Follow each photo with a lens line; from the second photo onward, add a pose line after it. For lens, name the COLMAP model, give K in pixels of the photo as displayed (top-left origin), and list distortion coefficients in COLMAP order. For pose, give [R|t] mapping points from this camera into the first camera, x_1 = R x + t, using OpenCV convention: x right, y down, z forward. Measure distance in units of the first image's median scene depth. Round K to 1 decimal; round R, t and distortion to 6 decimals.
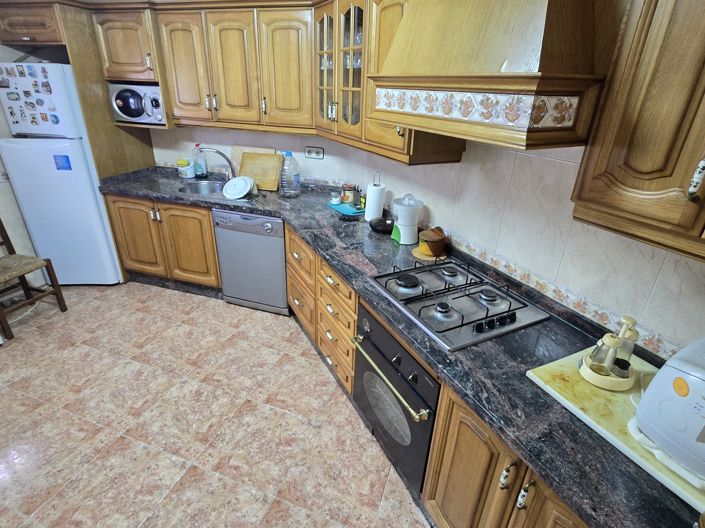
lens RADIAL K [[388.8, 0, 351.9], [0, 388.8, 265.6], [0, 0, 1]] dist [0.004455, -0.005943]
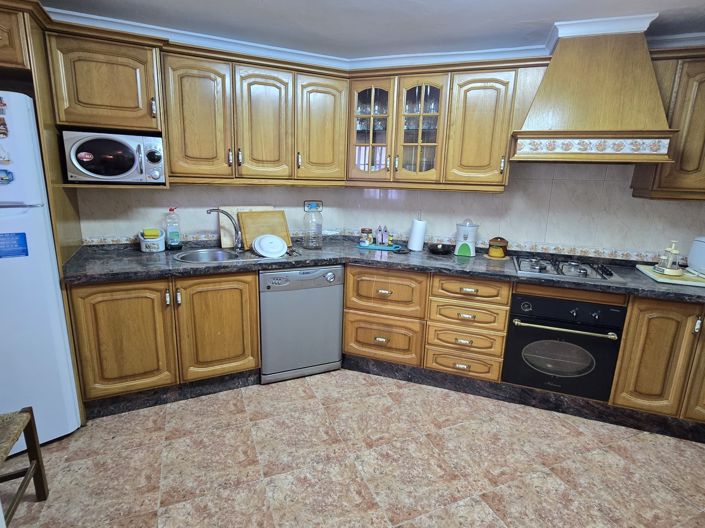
lens RADIAL K [[388.8, 0, 354.0], [0, 388.8, 262.5], [0, 0, 1]] dist [0.004455, -0.005943]
pose [[0.714445, -0.161924, 0.680697, -0.782438], [0.290577, 0.953657, -0.078128, -0.036568], [-0.636501, 0.253613, 0.728387, 0.226070]]
